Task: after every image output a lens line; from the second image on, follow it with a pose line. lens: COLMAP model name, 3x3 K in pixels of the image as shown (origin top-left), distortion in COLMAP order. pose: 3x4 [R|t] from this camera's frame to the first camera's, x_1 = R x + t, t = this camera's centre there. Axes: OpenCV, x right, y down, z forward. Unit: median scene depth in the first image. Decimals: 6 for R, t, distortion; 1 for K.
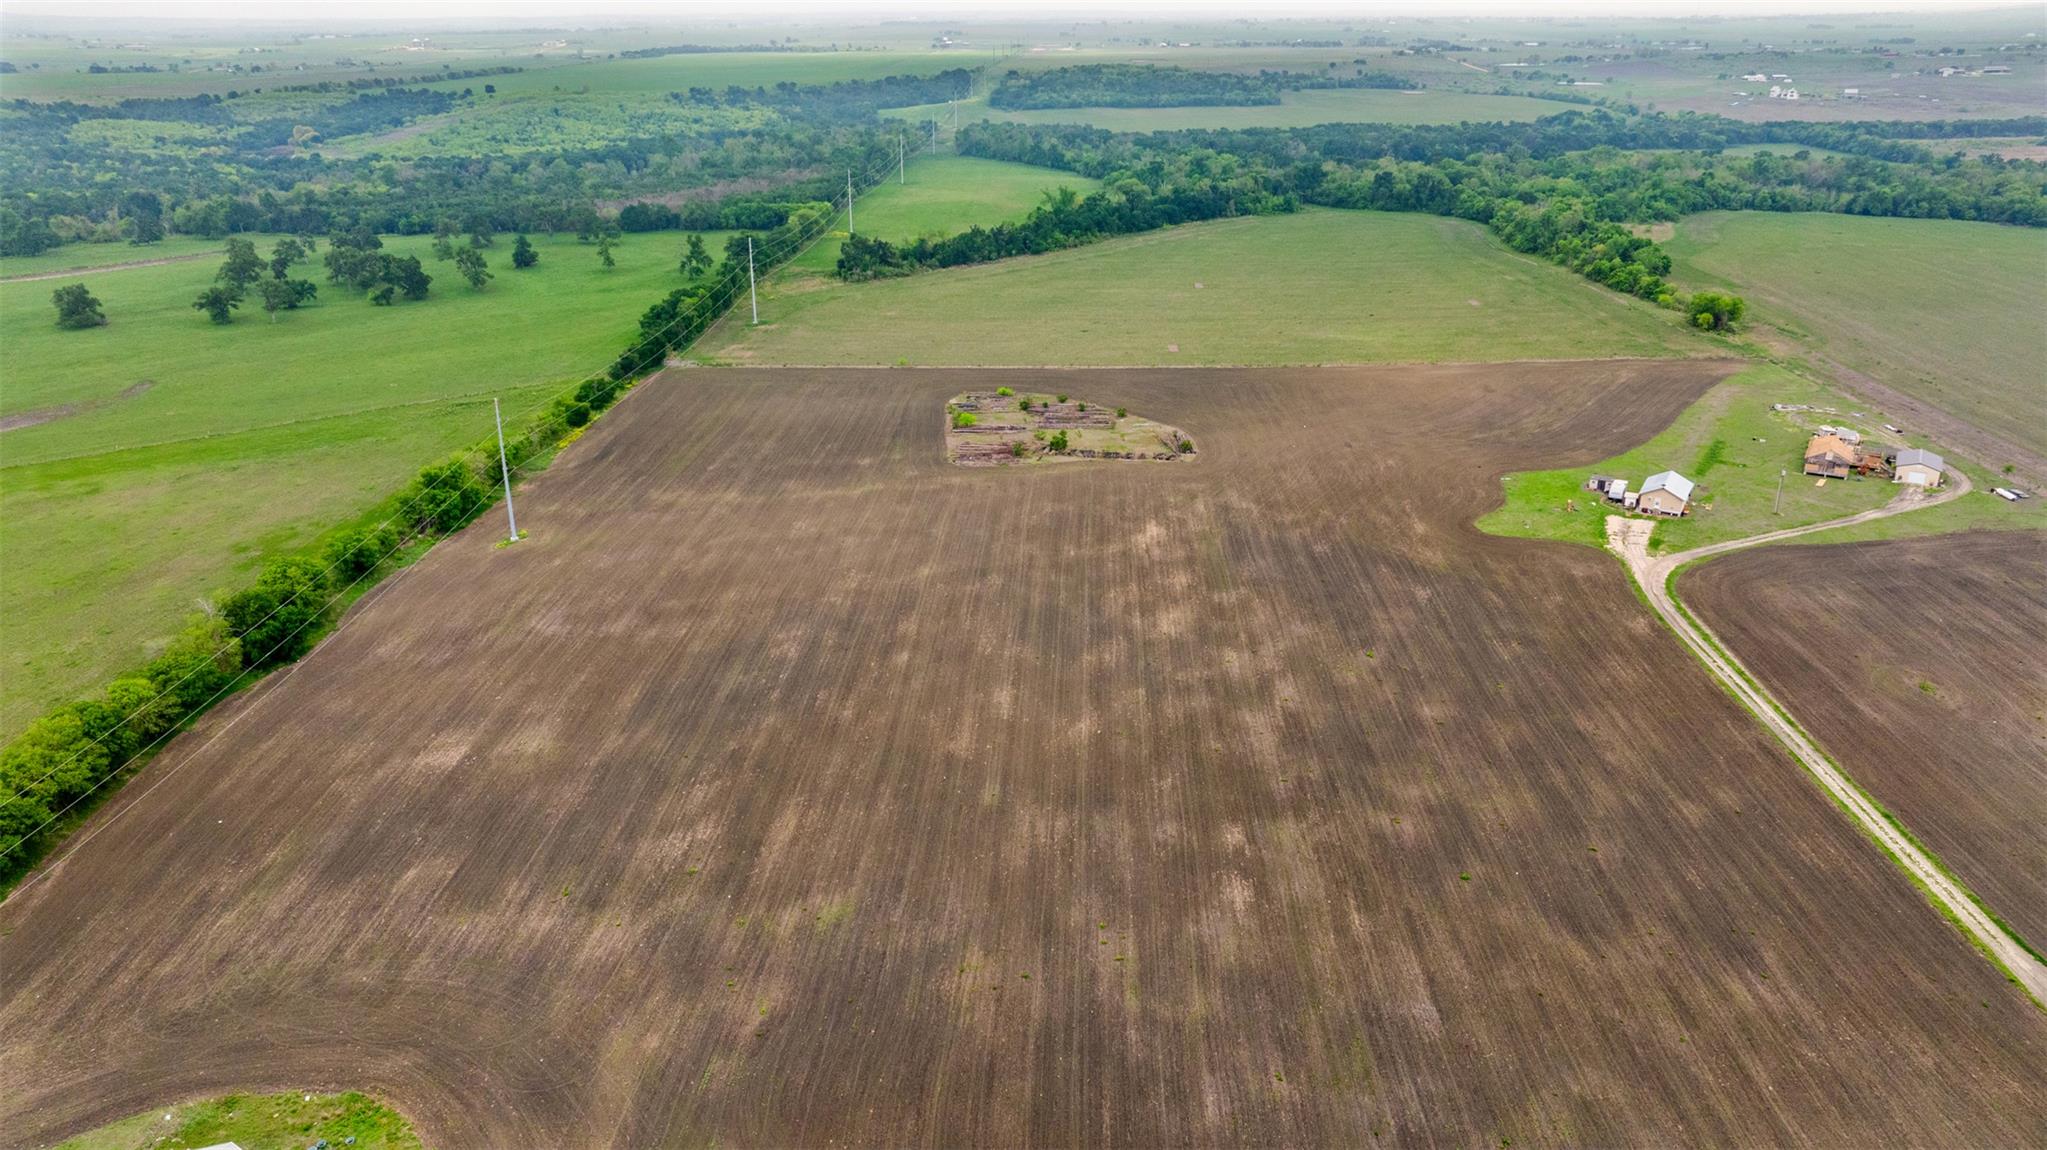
lens RADIAL K [[1432.8, 0, 1023.5], [0, 1432.8, 575.0], [0, 0, 1]] dist [-0.016227, 0.002010]
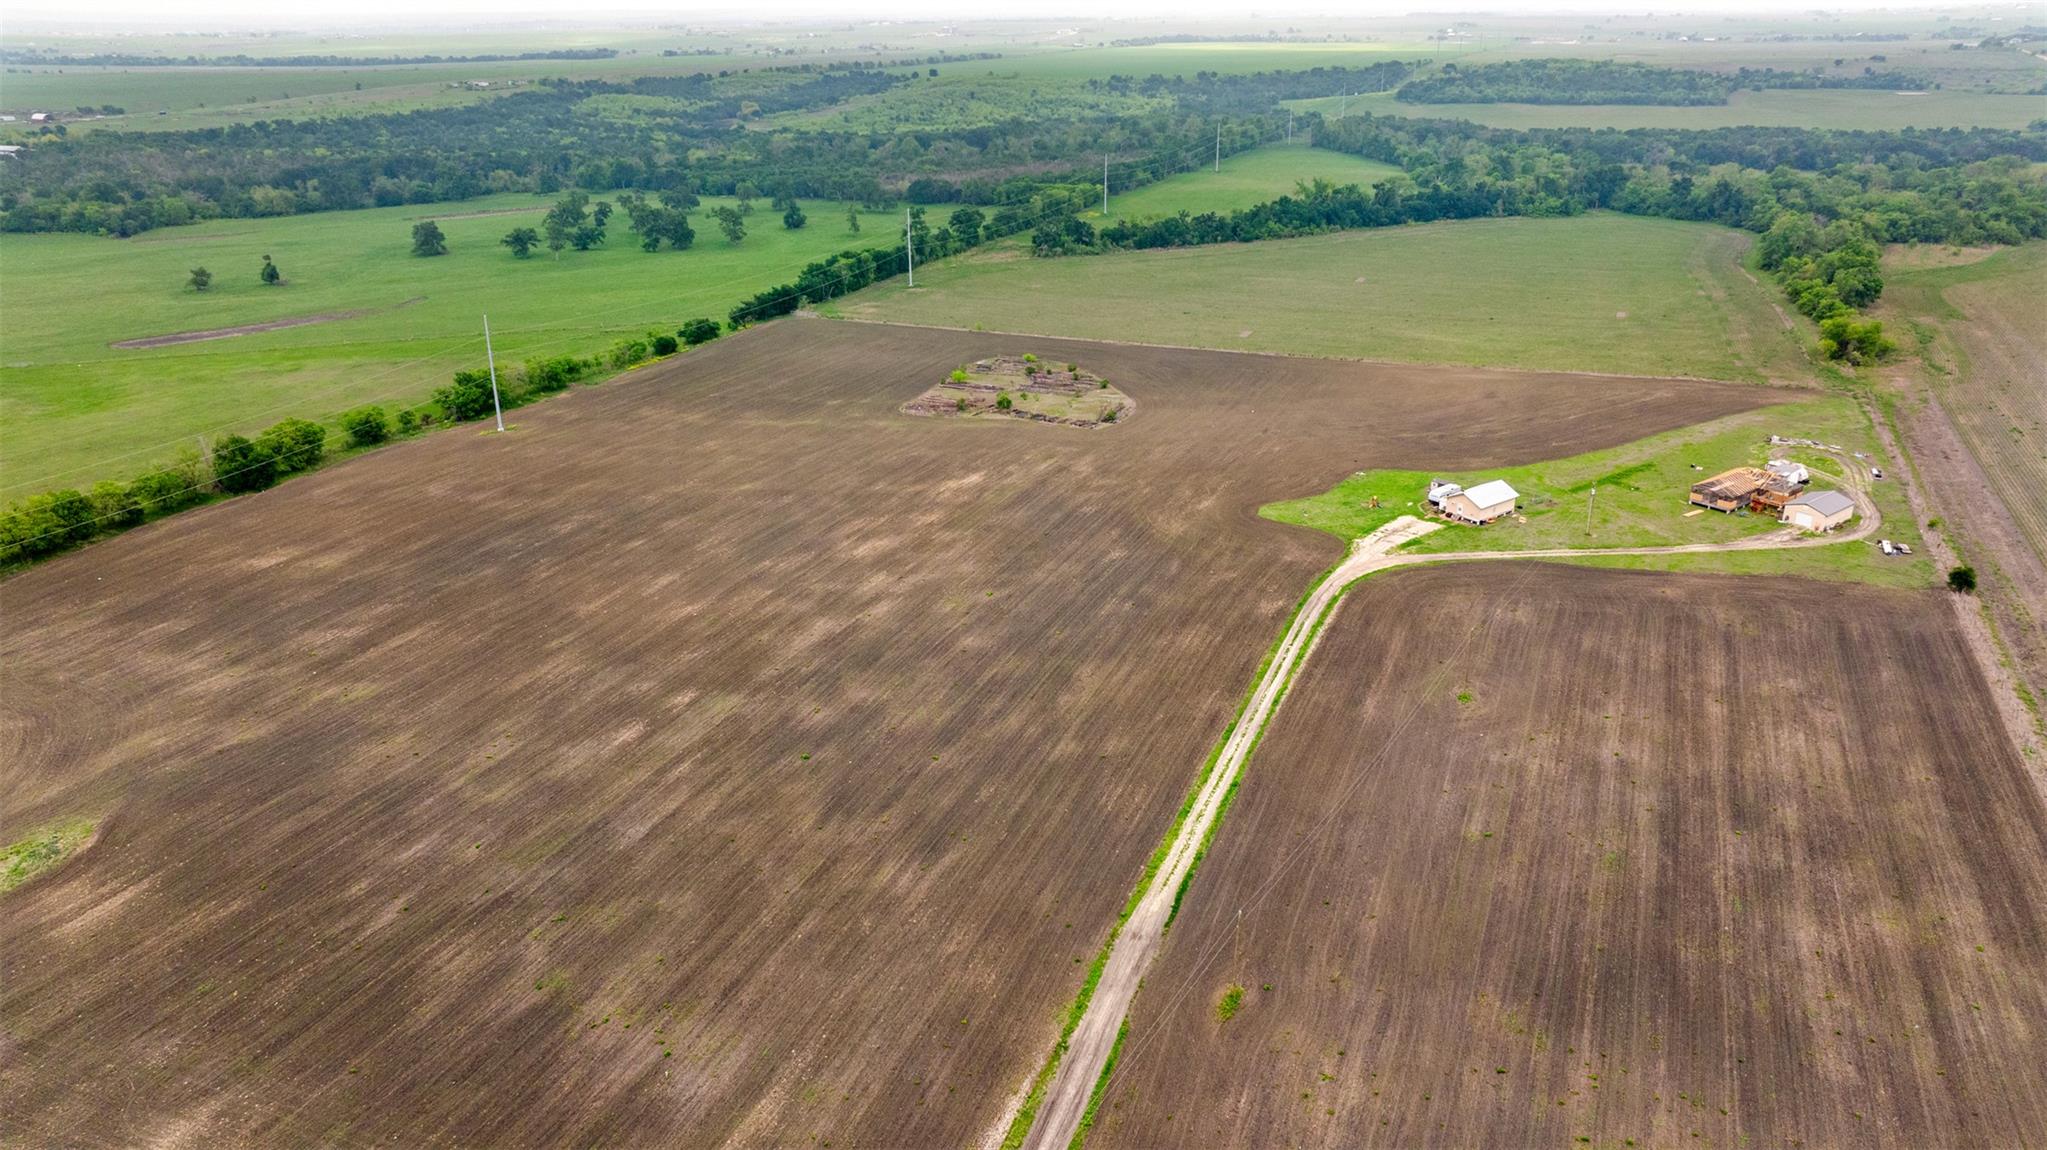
lens RADIAL K [[1432.8, 0, 1023.5], [0, 1432.8, 575.0], [0, 0, 1]] dist [-0.016227, 0.002010]
pose [[0.933040, 0.131627, -0.334829, 0.488652], [-0.129479, 0.991163, 0.028837, 0.004975], [0.335666, 0.016447, 0.941837, -0.022780]]
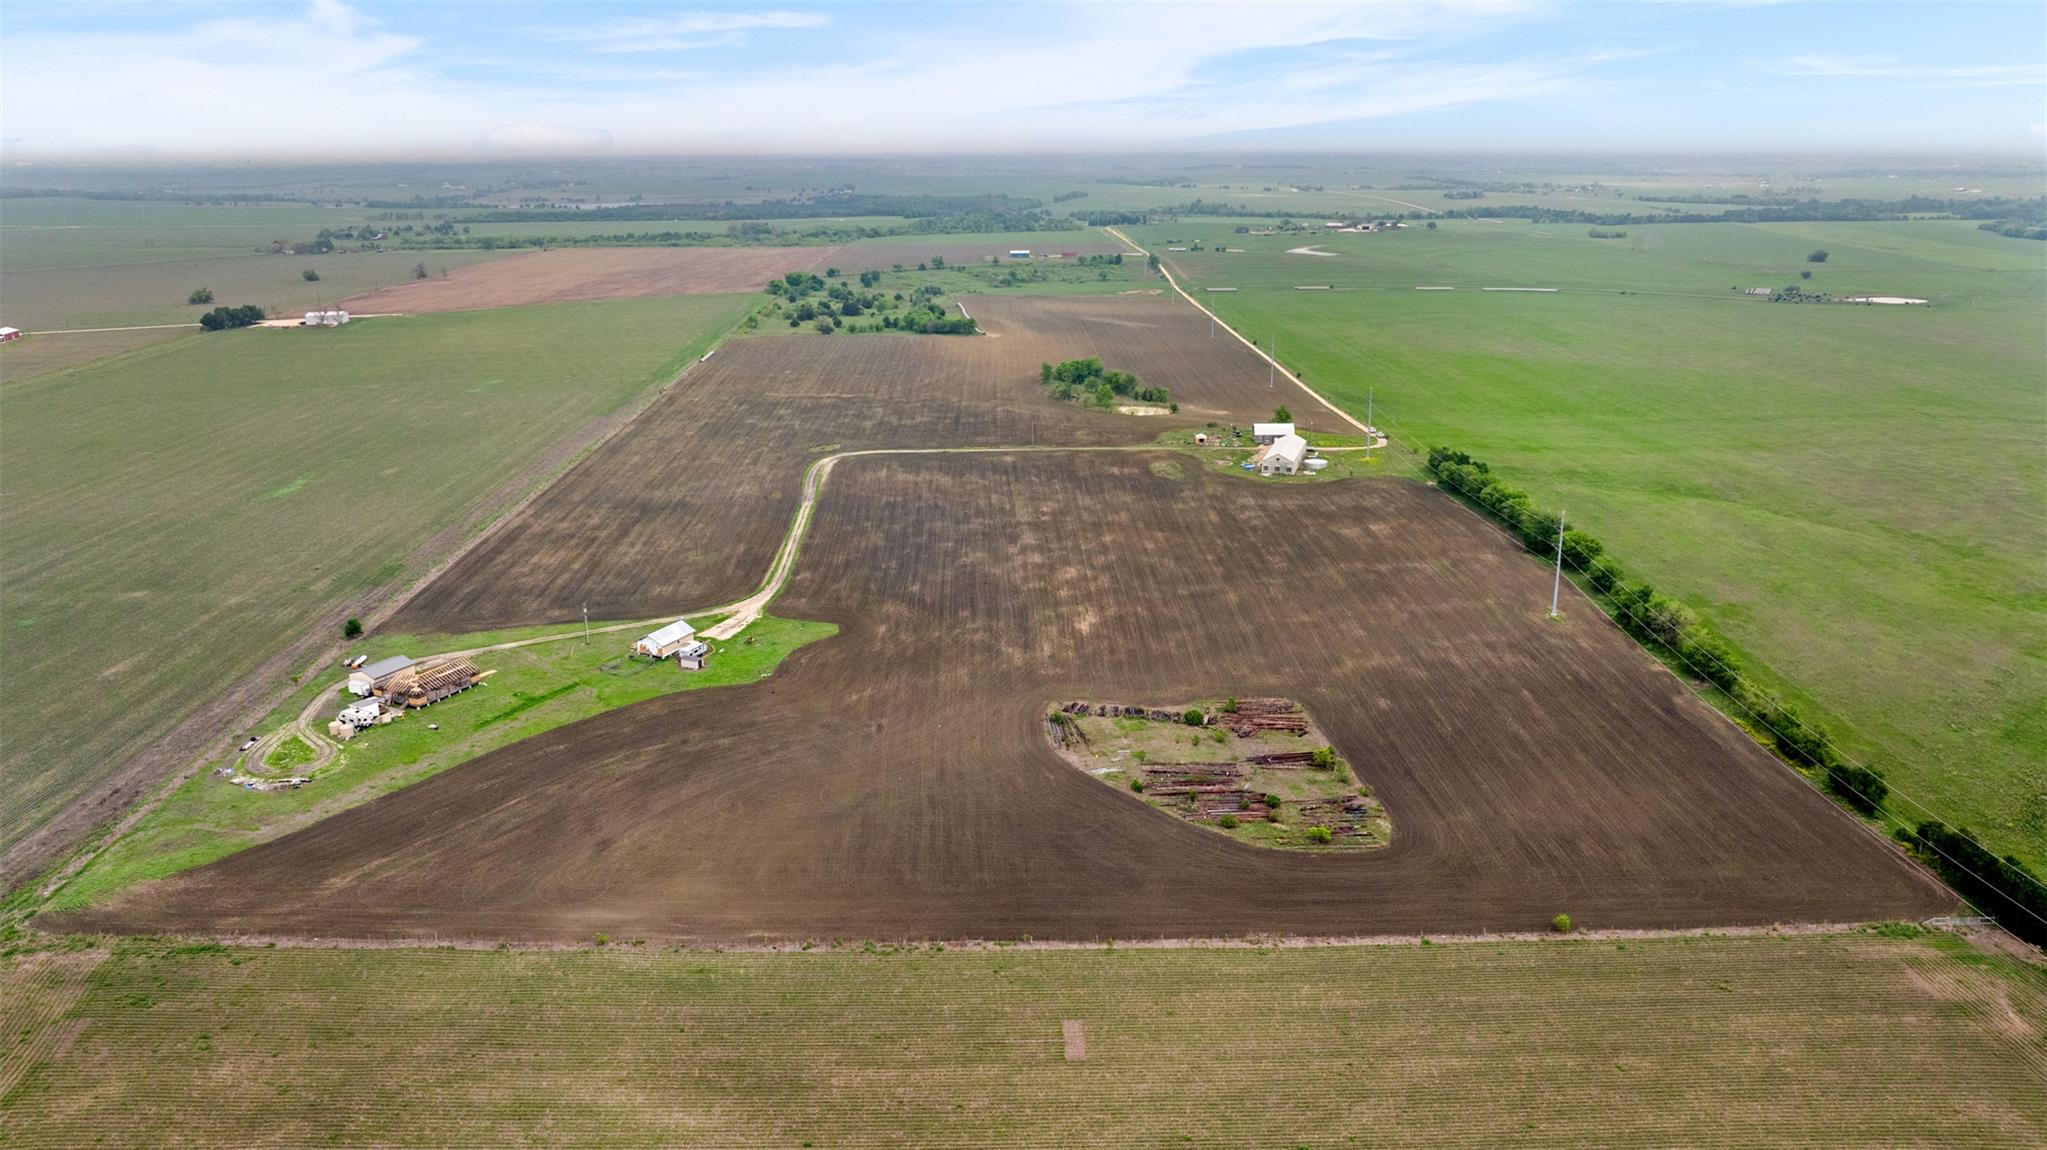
lens RADIAL K [[1432.8, 0, 1023.5], [0, 1432.8, 575.0], [0, 0, 1]] dist [-0.016227, 0.002010]
pose [[-0.997417, 0.031547, -0.064524, 0.221620], [-0.015617, 0.781624, 0.623555, -0.857447], [0.070105, 0.622952, -0.779112, 1.922674]]
